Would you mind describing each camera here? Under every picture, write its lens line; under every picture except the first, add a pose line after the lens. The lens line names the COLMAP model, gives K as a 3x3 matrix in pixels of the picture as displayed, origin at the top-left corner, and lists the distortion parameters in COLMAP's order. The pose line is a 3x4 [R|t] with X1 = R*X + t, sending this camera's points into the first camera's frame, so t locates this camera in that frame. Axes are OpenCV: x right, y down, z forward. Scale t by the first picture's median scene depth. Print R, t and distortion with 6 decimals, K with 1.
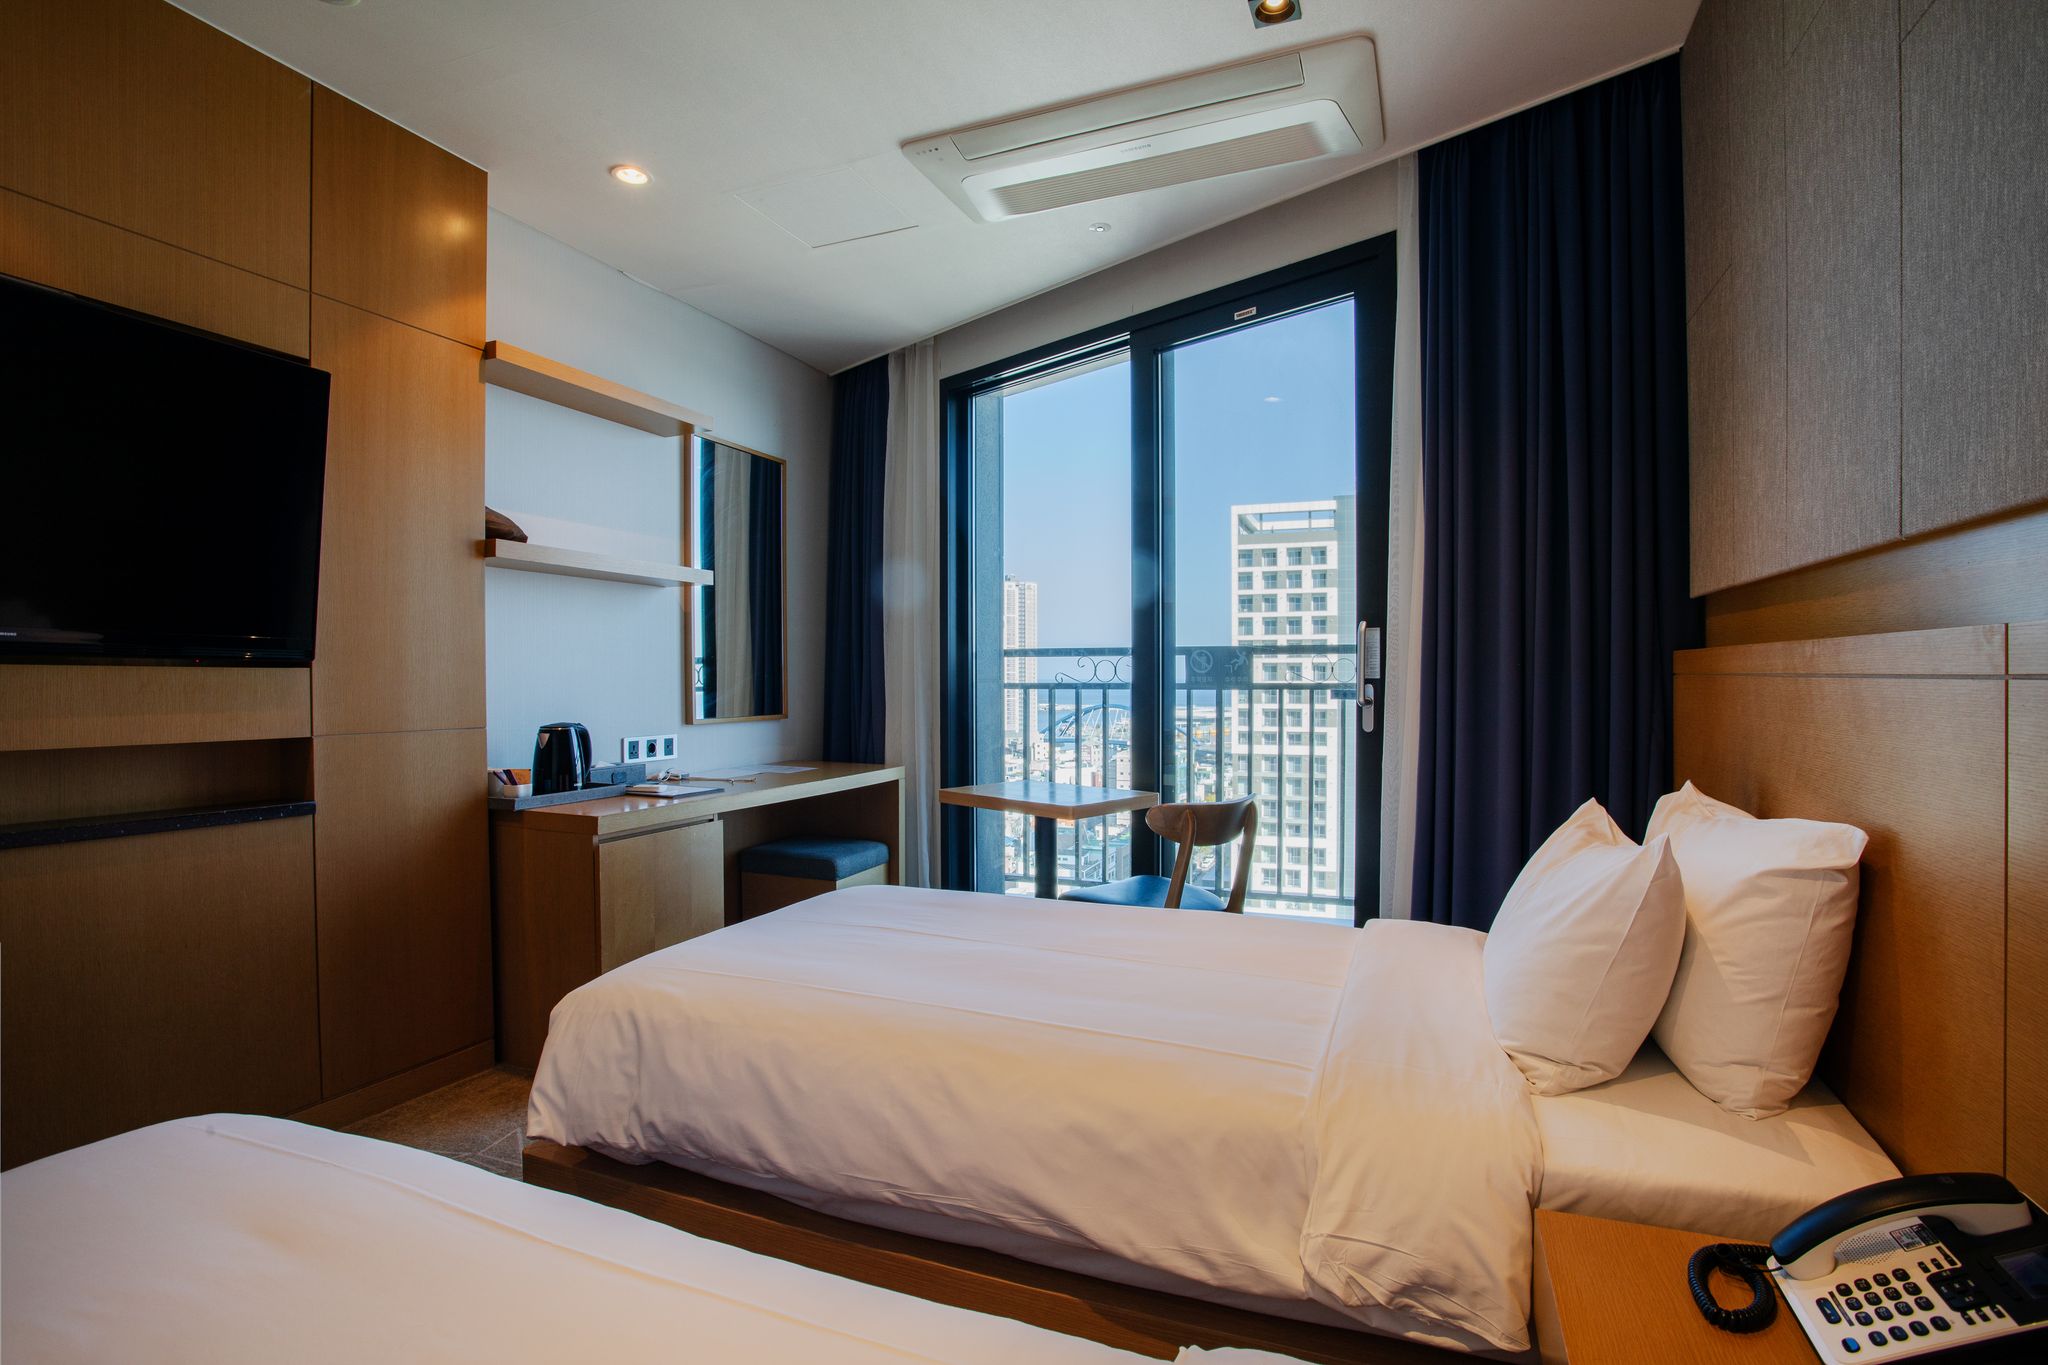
lens RADIAL K [[990.9, 0, 1024.0], [0, 990.9, 682.5], [0, 0, 1]] dist [-0.024136, 0.000332]
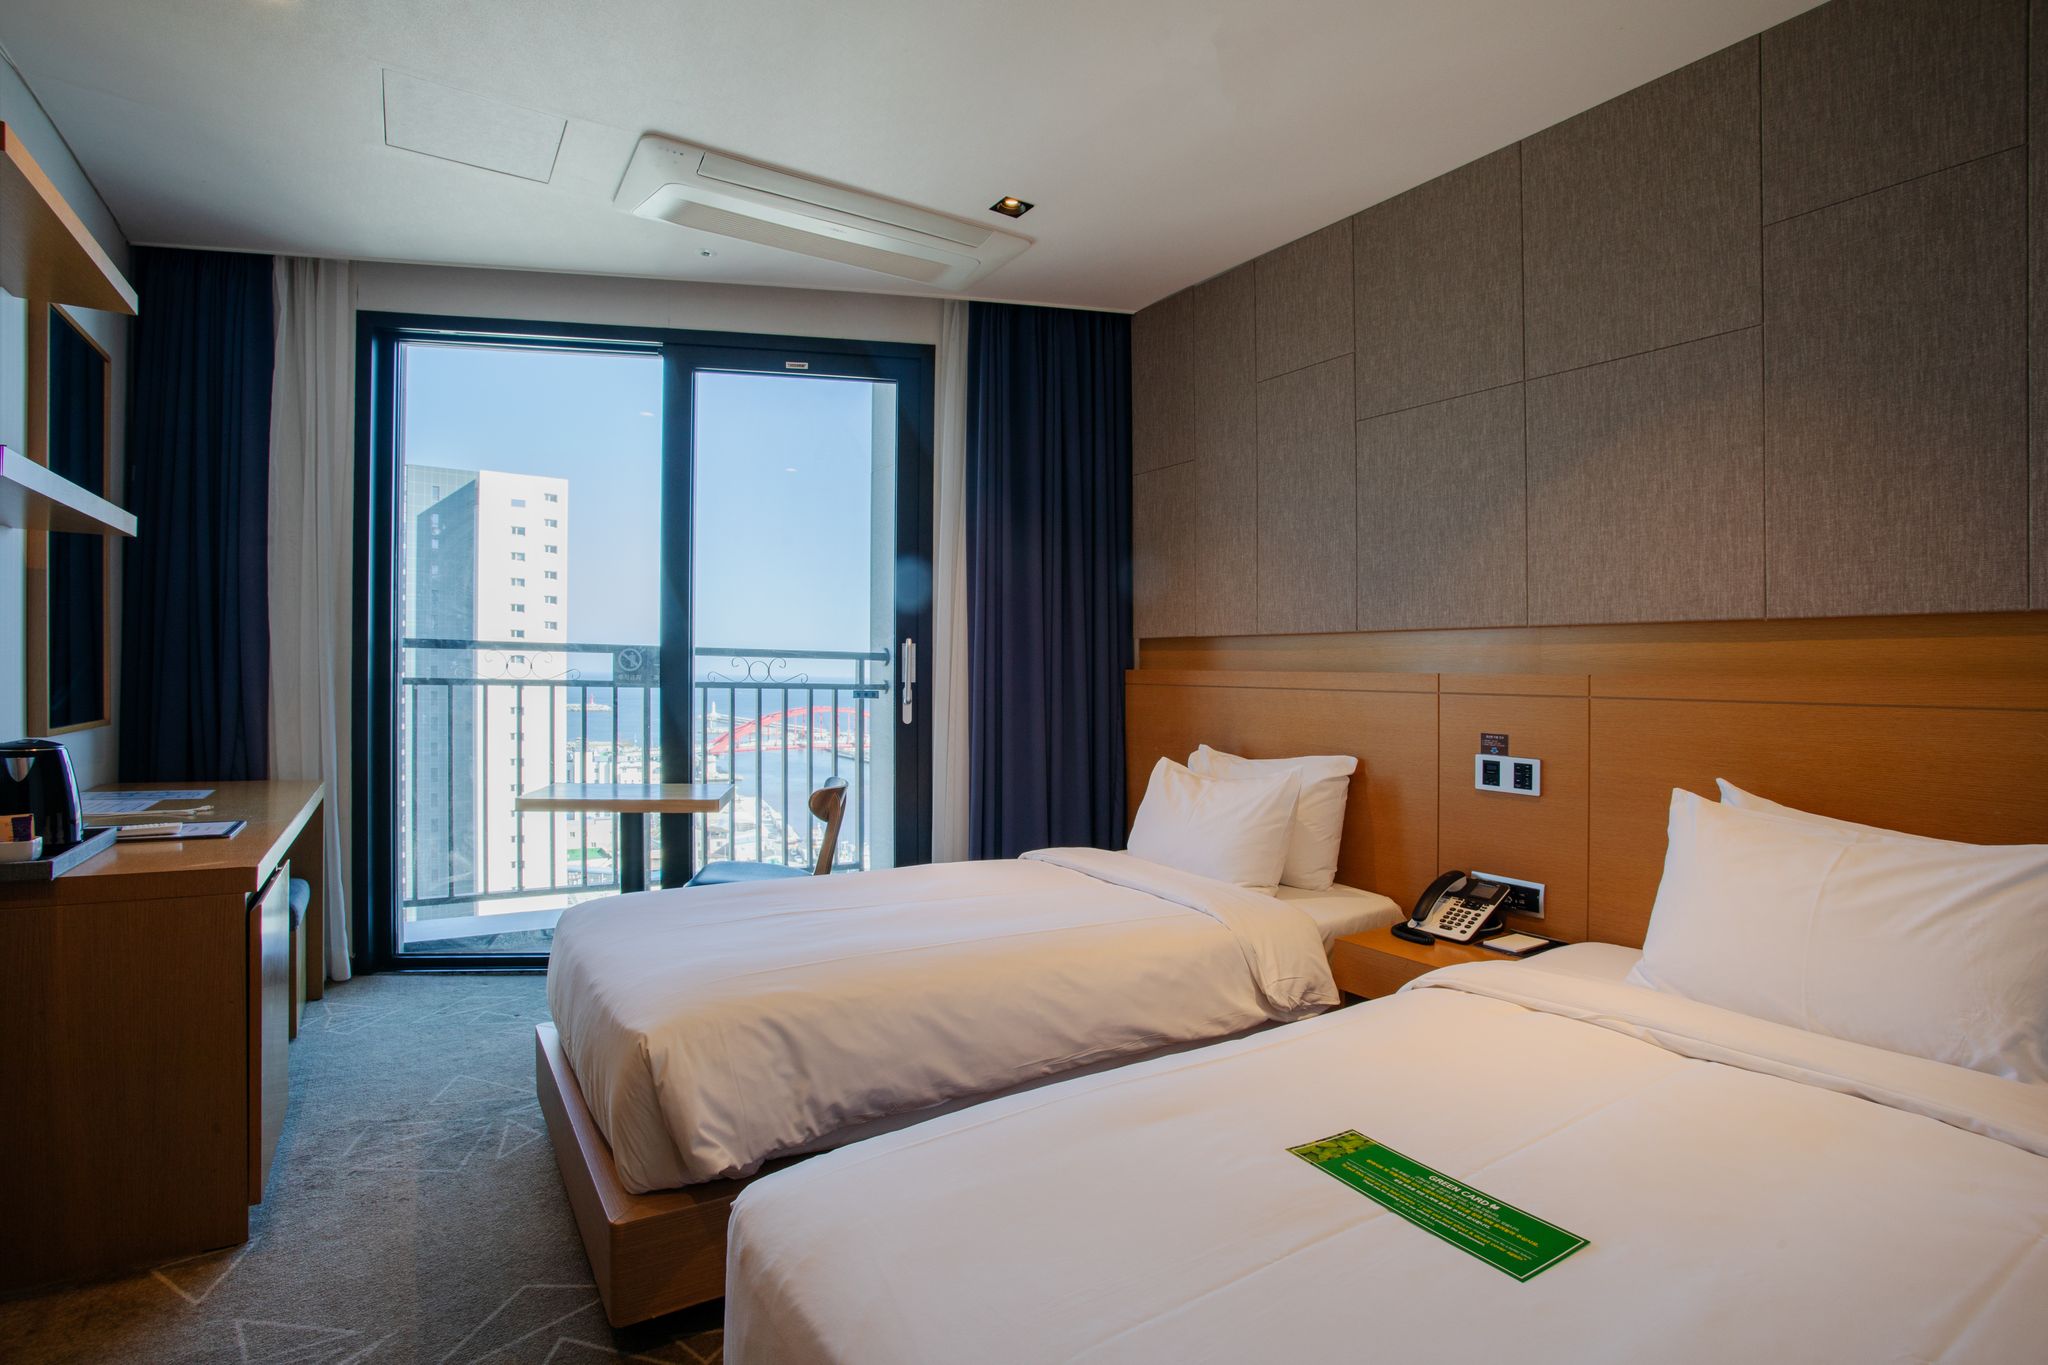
lens RADIAL K [[990.9, 0, 1024.0], [0, 990.9, 682.5], [0, 0, 1]] dist [-0.024136, 0.000332]
pose [[0.558915, 0.011094, 0.829151, -0.819452], [-0.014613, 0.999887, -0.003528, -0.000335], [-0.829096, -0.010144, 0.559014, 0.179437]]
